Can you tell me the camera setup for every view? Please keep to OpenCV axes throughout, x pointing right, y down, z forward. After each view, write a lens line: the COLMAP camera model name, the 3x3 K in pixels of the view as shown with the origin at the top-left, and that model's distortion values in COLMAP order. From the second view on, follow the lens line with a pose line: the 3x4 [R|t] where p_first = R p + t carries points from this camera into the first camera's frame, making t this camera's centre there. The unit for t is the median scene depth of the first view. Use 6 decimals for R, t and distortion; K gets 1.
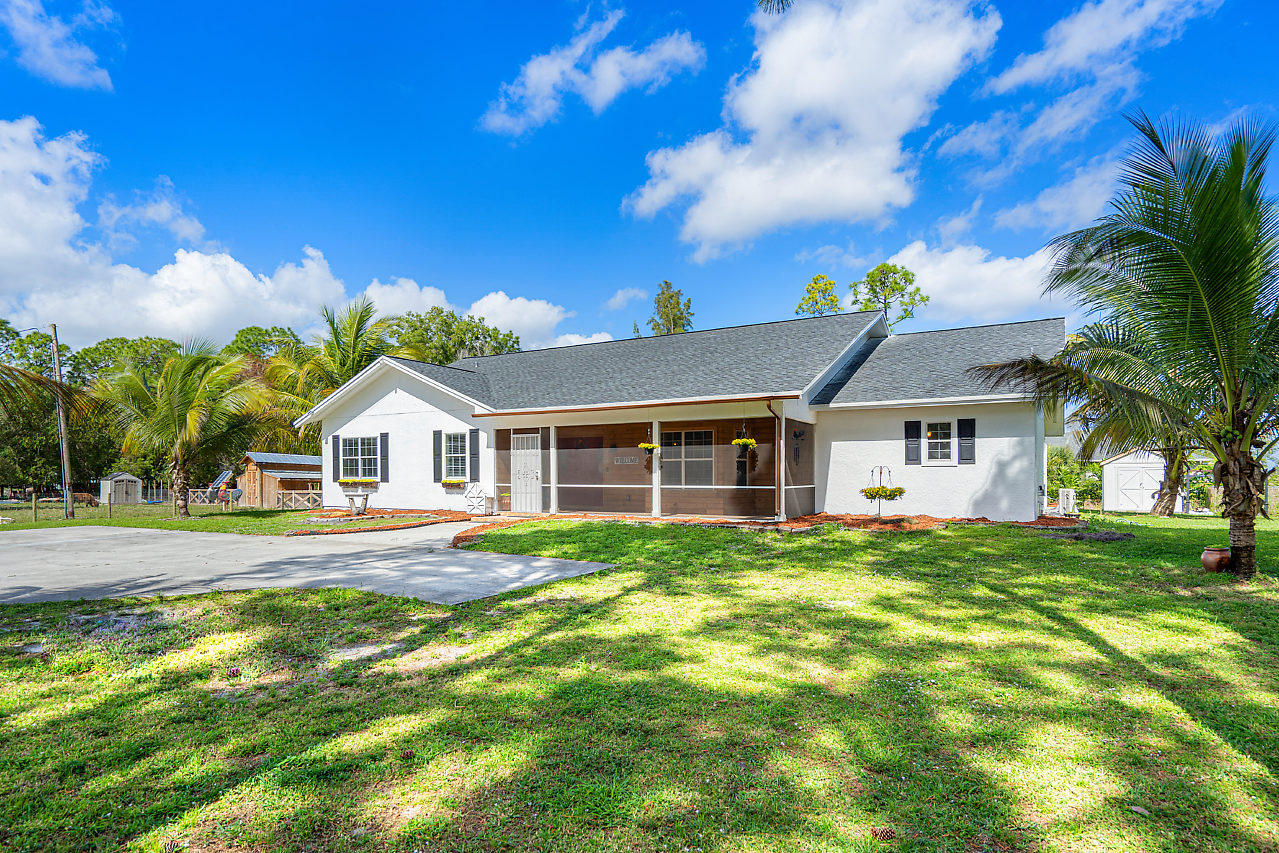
lens RADIAL K [[810.4, 0, 641.0], [0, 810.4, 484.2], [0, 0, 1]] dist [-0.026975, -0.001392]
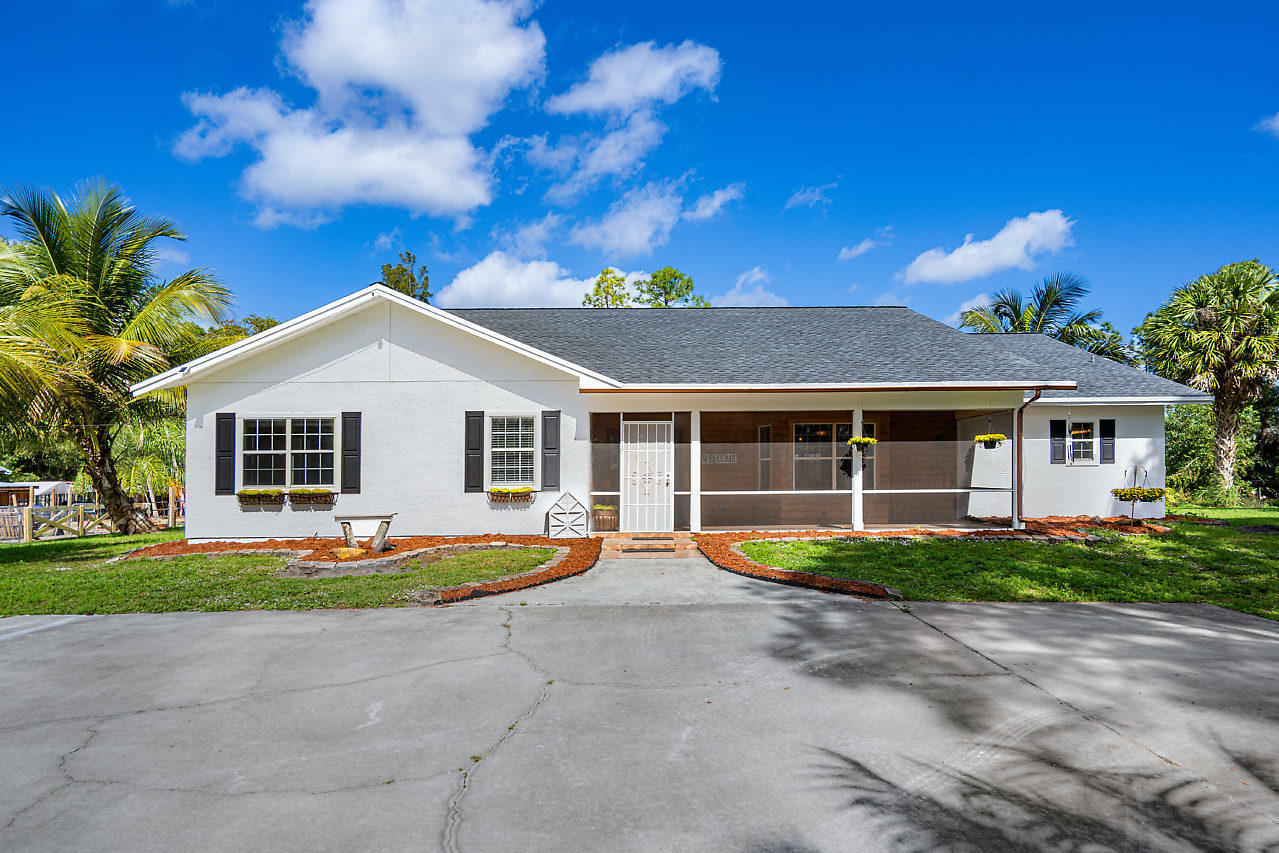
lens RADIAL K [[810.4, 0, 641.0], [0, 810.4, 484.2], [0, 0, 1]] dist [-0.026975, -0.001392]
pose [[0.817296, -0.013336, 0.576064, -0.523922], [0.014355, 0.999893, 0.002781, -0.008437], [-0.576039, 0.005996, 0.817400, 0.408105]]
